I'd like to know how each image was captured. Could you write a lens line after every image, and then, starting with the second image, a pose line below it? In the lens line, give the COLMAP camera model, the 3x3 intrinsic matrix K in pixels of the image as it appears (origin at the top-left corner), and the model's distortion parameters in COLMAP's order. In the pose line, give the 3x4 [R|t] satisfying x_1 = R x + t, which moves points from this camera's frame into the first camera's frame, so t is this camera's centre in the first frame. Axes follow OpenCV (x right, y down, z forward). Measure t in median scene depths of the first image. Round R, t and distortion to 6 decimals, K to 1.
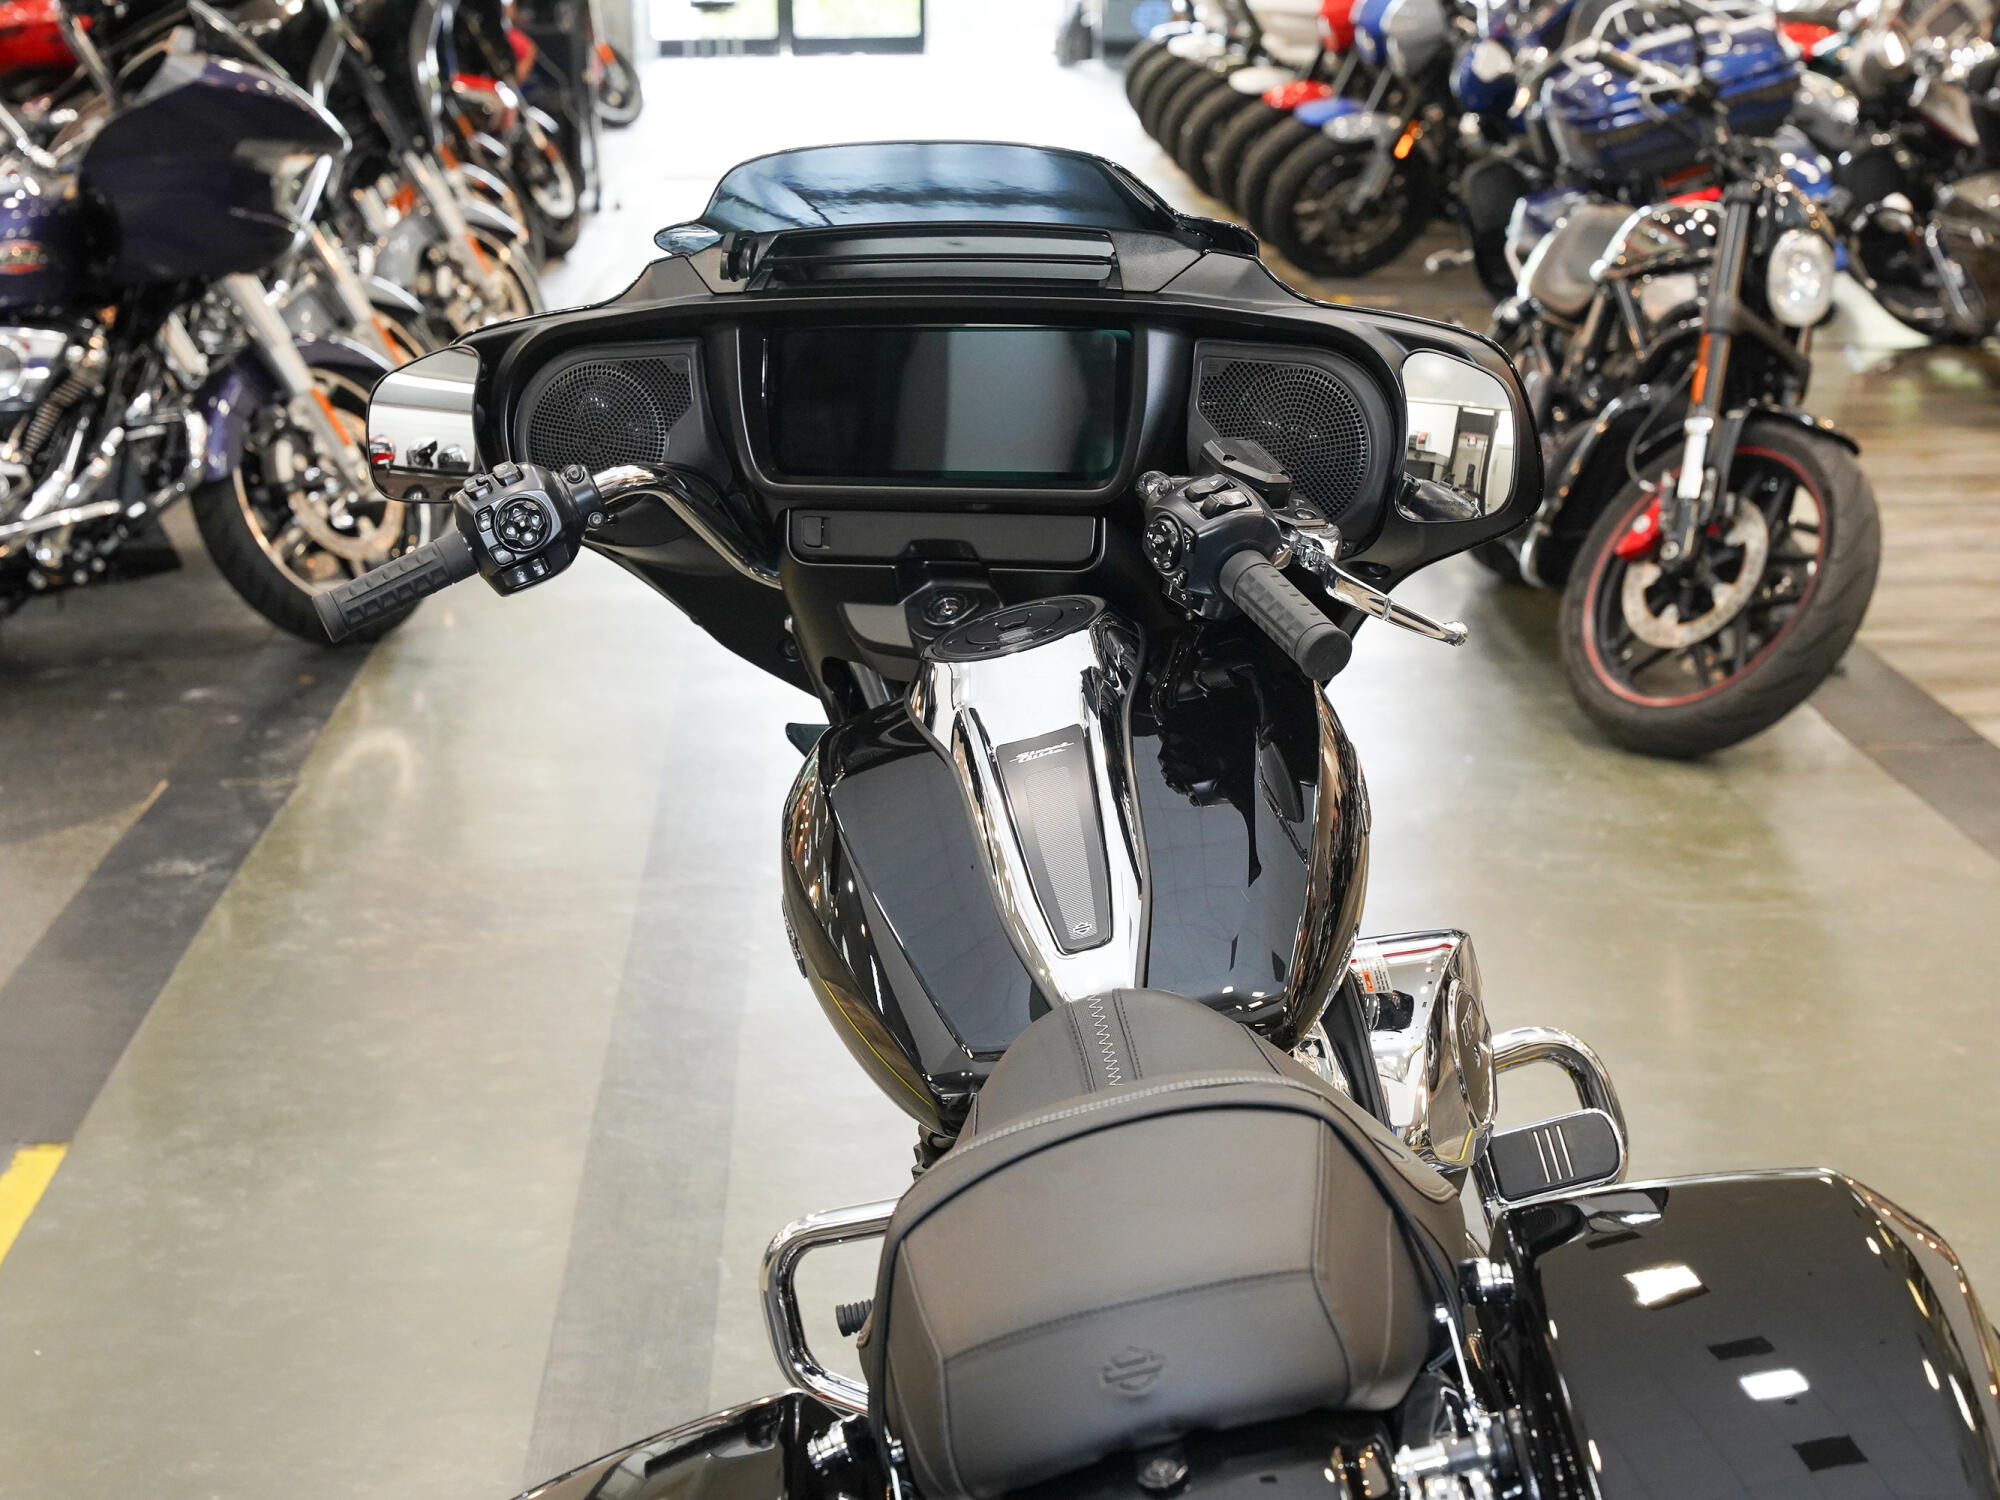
lens RADIAL K [[3865.6, 0, 970.3], [0, 3865.6, 758.7], [0, 0, 1]] dist [0.036660, 0.000000]
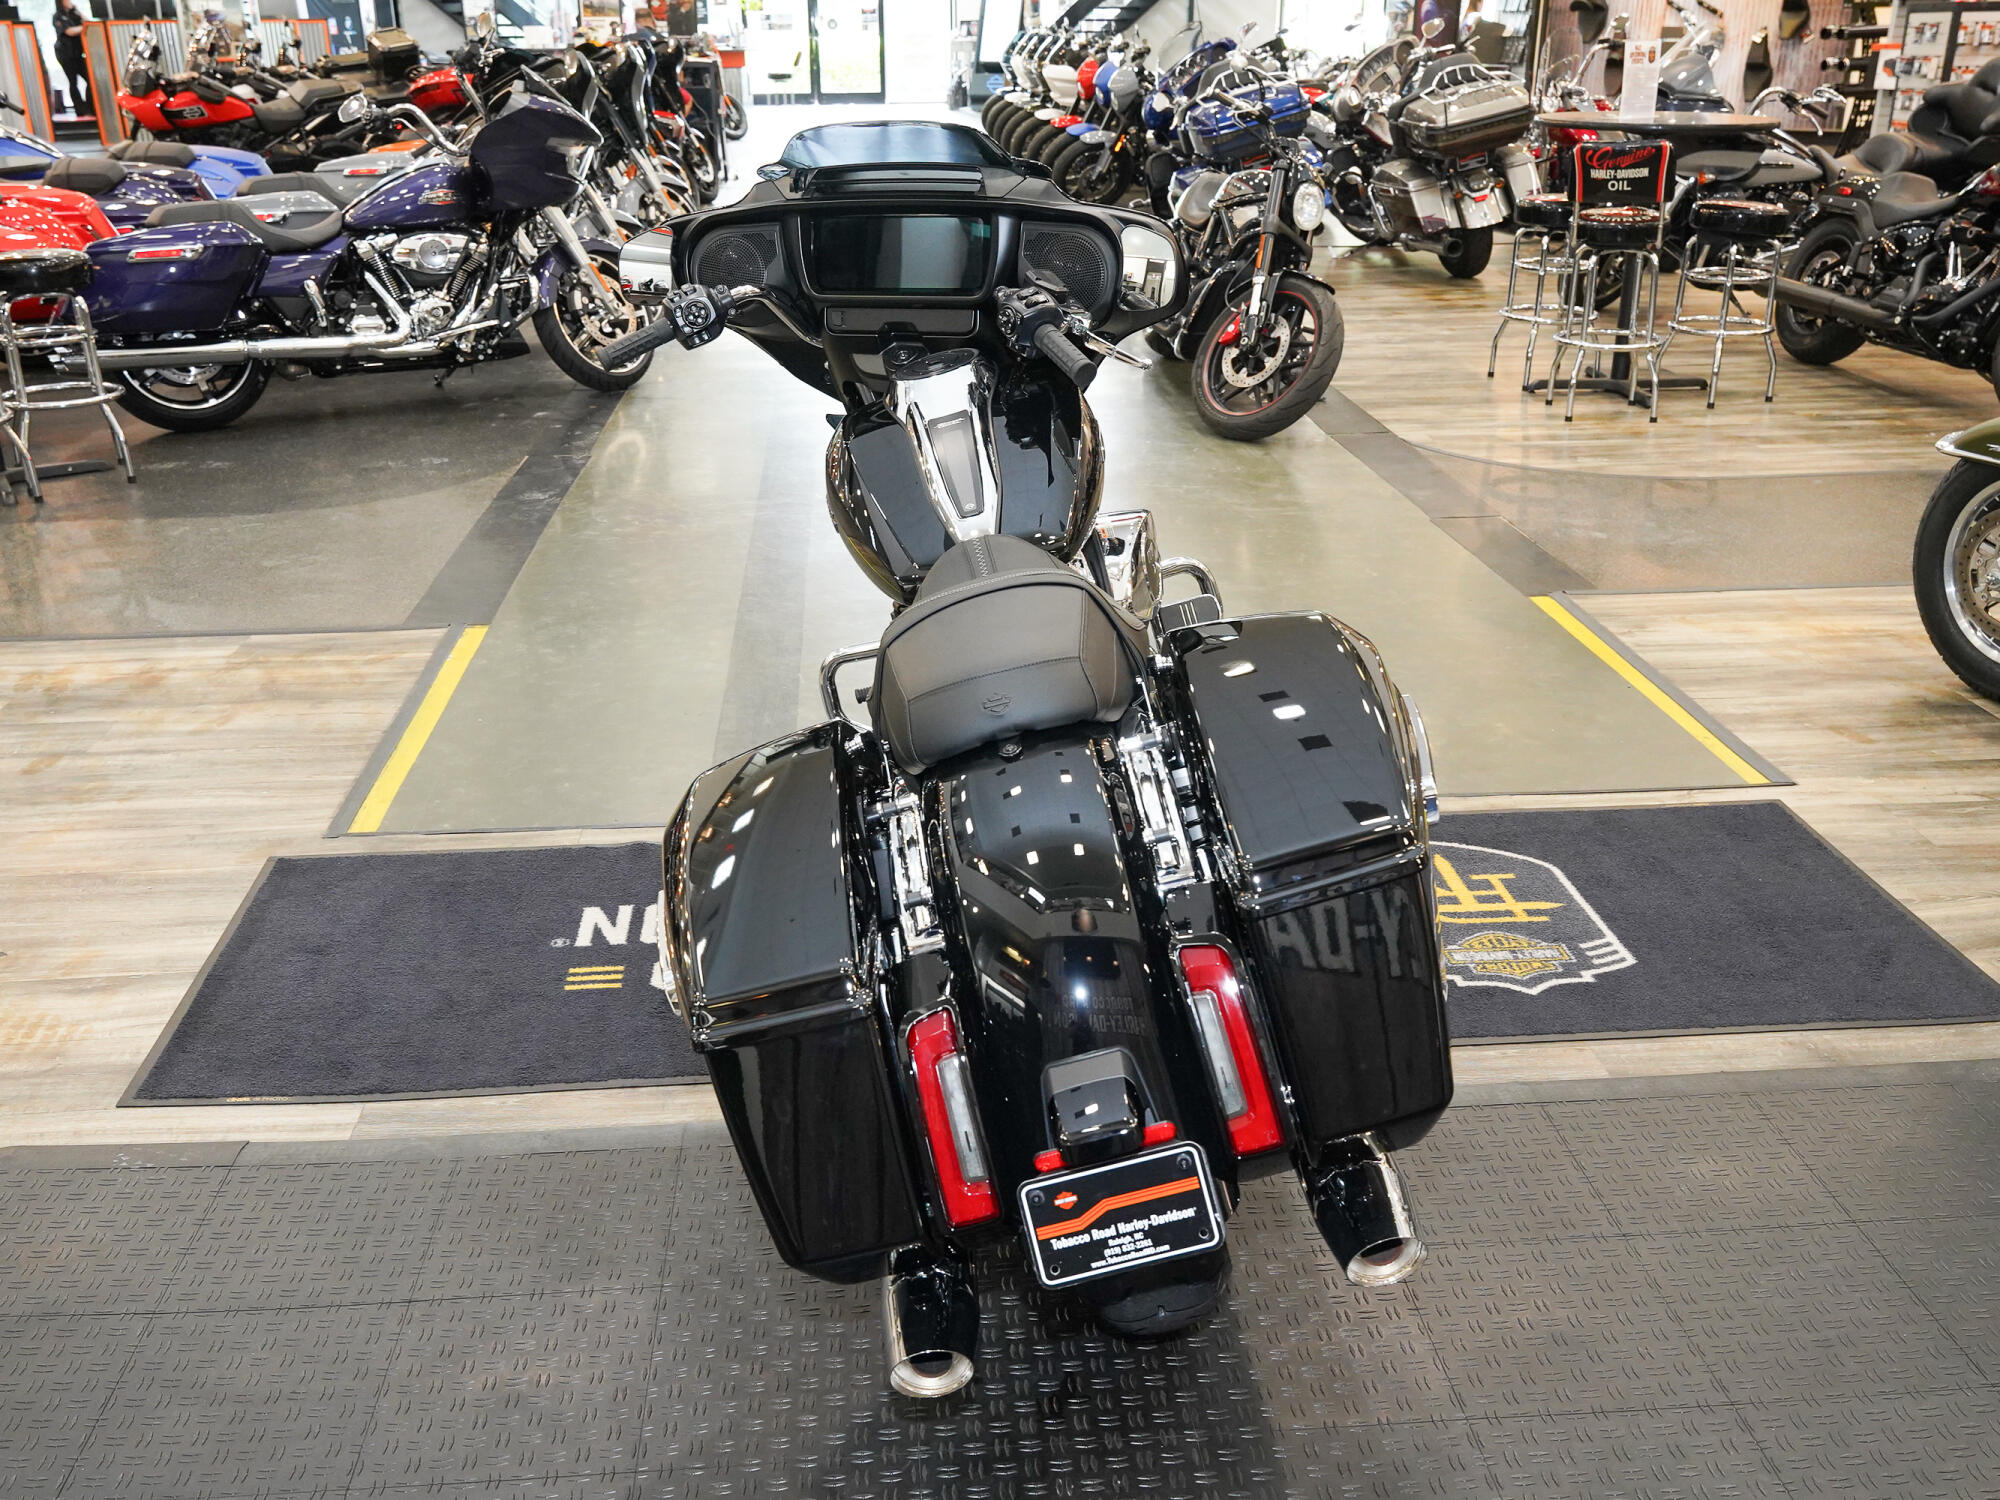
lens RADIAL K [[1805.6, 0, 986.4], [0, 1805.6, 749.1], [0, 0, 1]] dist [0.009309, -0.006403]
pose [[0.999123, -0.011841, 0.040155, -0.001435], [0.005211, 0.986883, 0.161355, 0.007496], [-0.041539, -0.161005, 0.986079, 0.003023]]
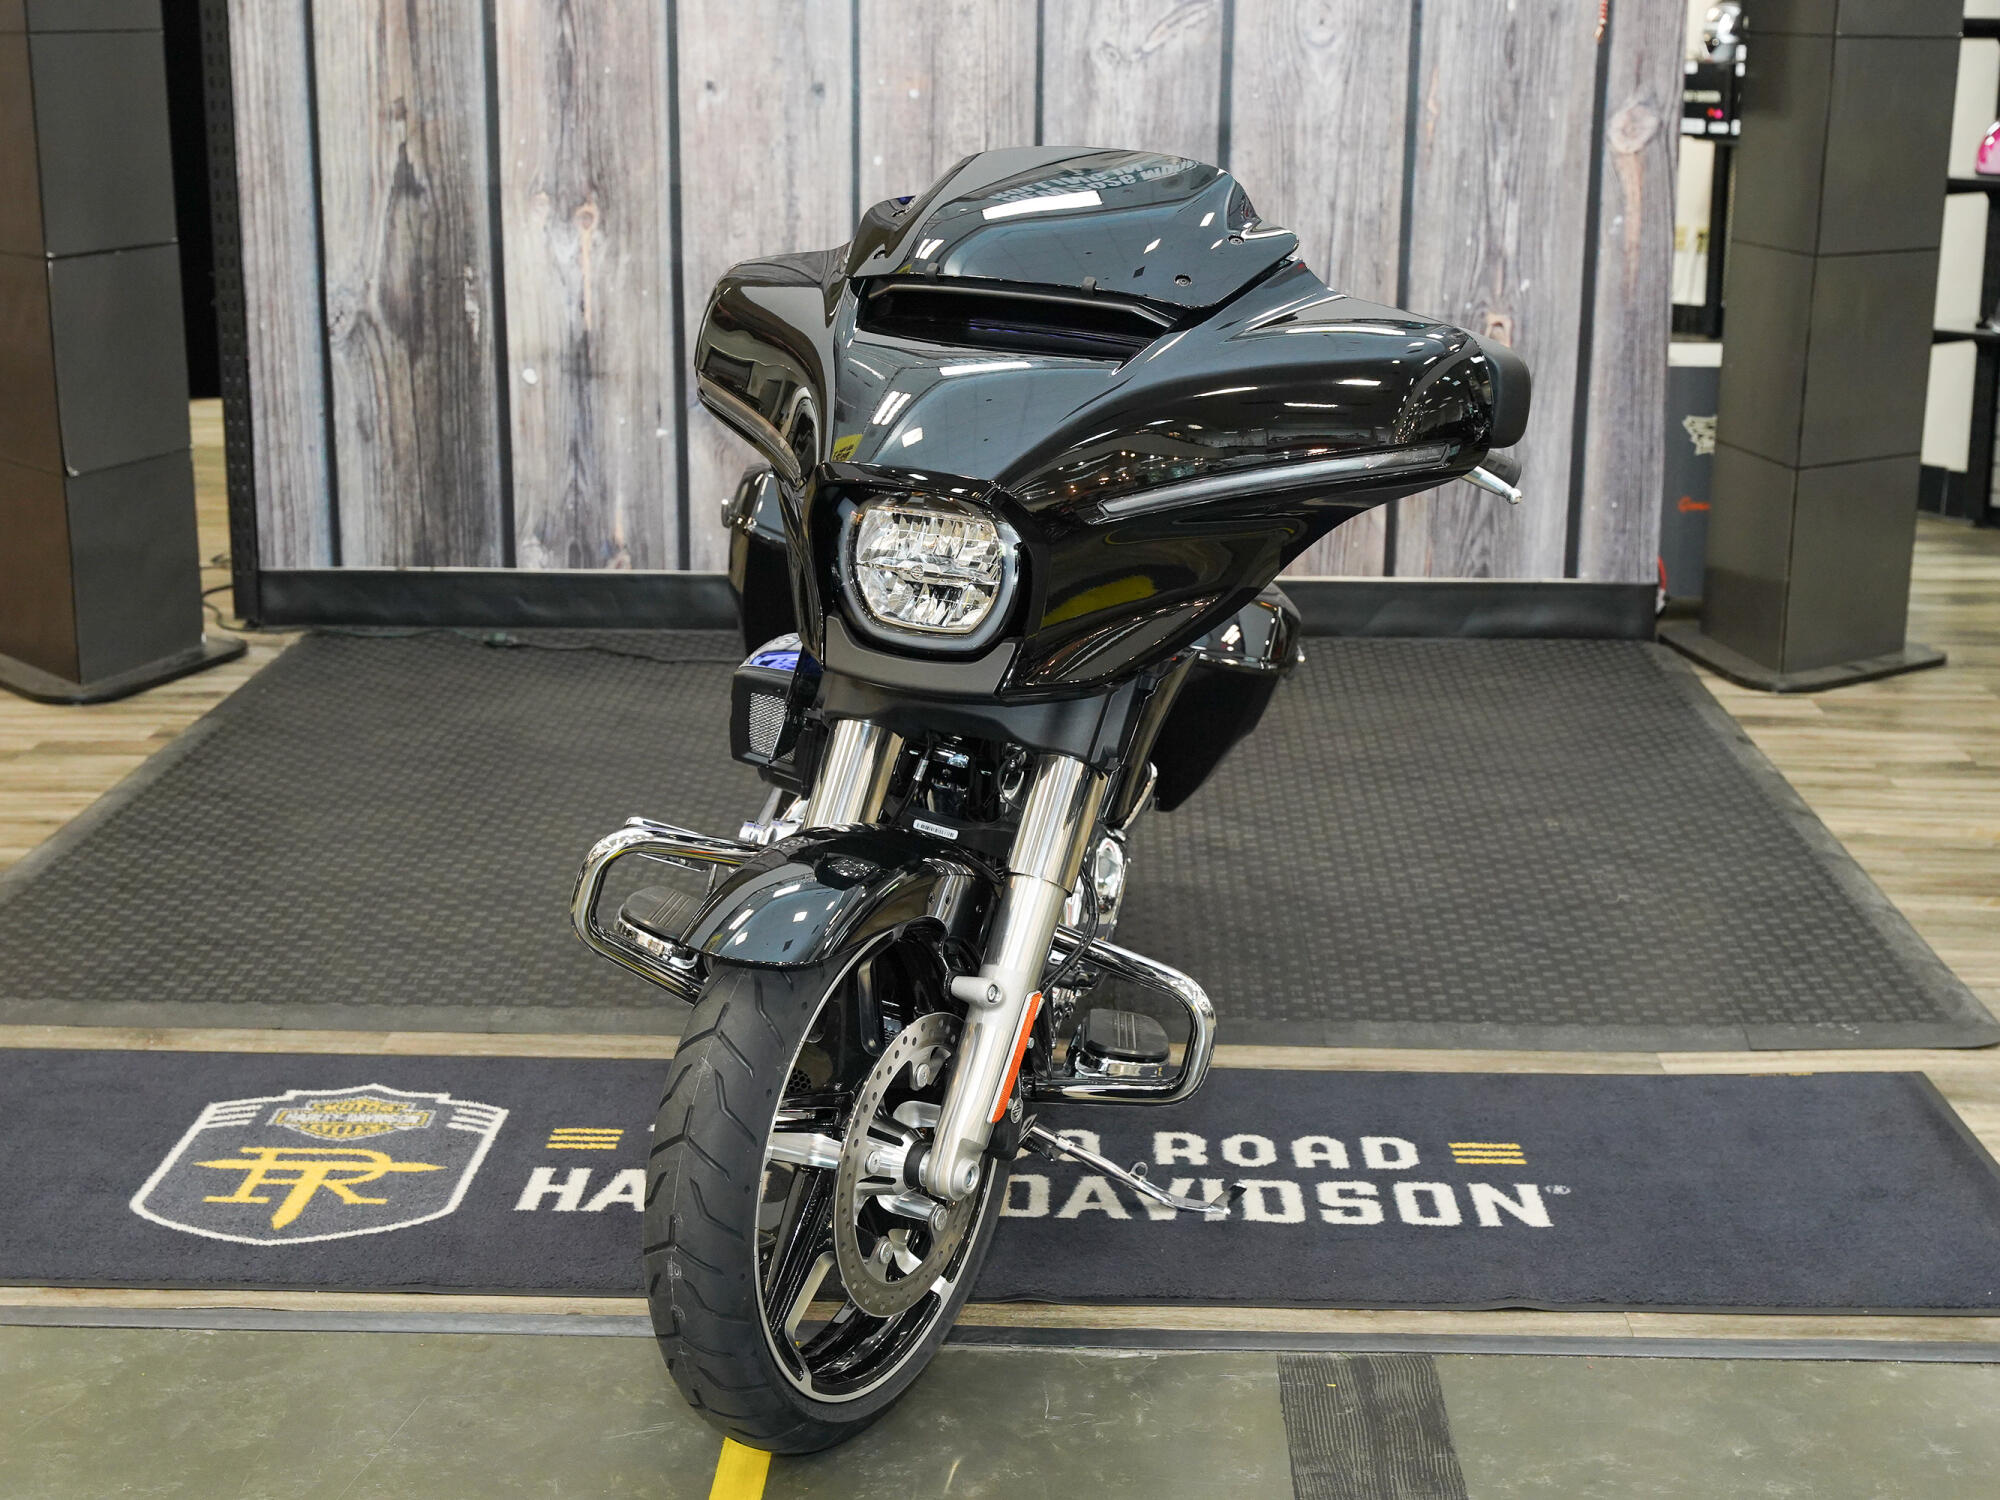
lens RADIAL K [[3085.0, 0, 986.7], [0, 3085.0, 756.9], [0, 0, 1]] dist [0.017141, 0.000000]
pose [[-0.997445, -0.006123, 0.071173, -0.030496], [0.026401, 0.894184, 0.446921, -0.253735], [-0.066379, 0.447658, -0.891738, 1.148675]]
